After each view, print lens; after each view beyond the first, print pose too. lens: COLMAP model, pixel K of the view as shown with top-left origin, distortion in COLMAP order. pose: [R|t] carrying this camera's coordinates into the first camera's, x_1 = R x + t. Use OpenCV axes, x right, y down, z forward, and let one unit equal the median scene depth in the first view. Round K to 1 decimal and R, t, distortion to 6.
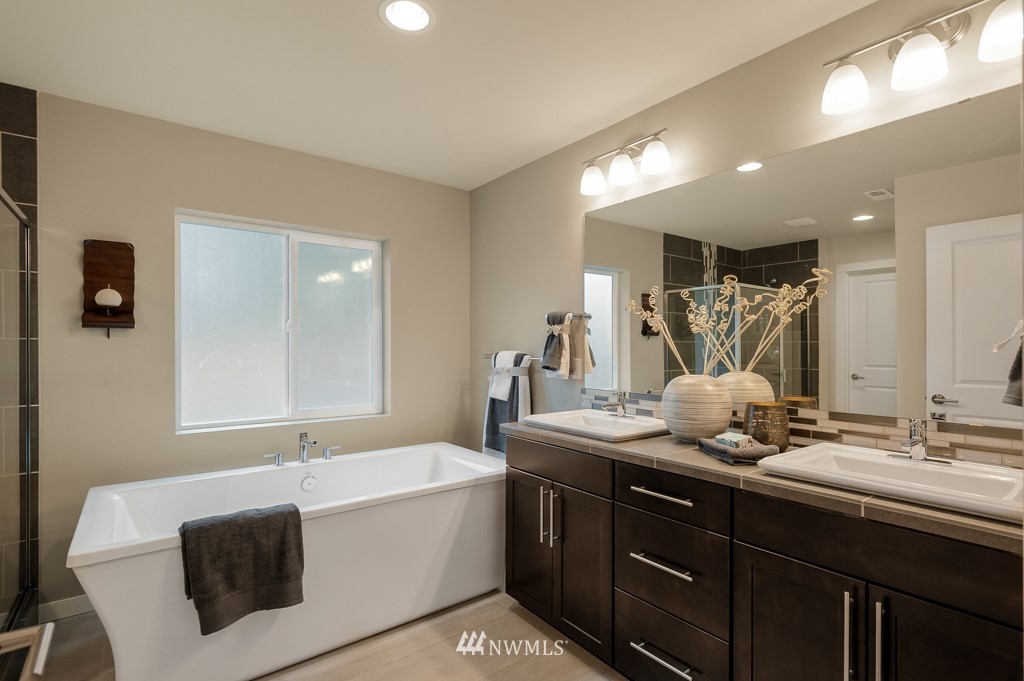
lens RADIAL K [[485.5, 0, 521.3], [0, 485.5, 352.4], [0, 0, 1]] dist [-0.000110, 0.001087]
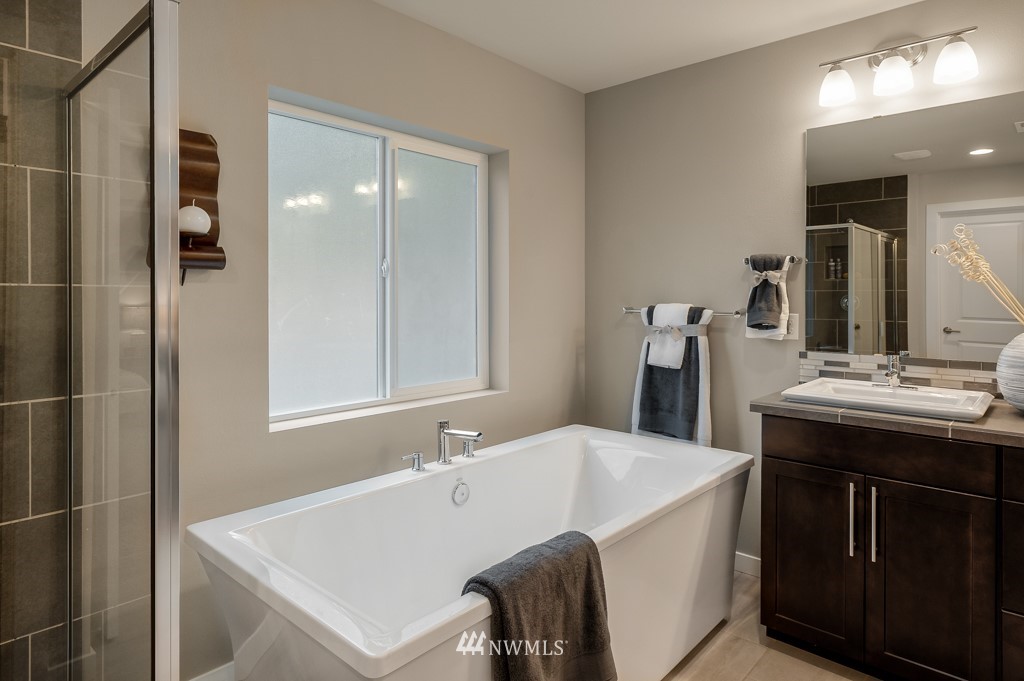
lens RADIAL K [[587.9, 0, 532.9], [0, 587.9, 301.2], [0, 0, 1]] dist [0.006874, -0.002804]
pose [[0.981790, -0.000761, 0.189969, -0.439131], [0.001040, 0.999999, -0.001371, -0.005580], [-0.189968, 0.001544, 0.981789, 0.131037]]
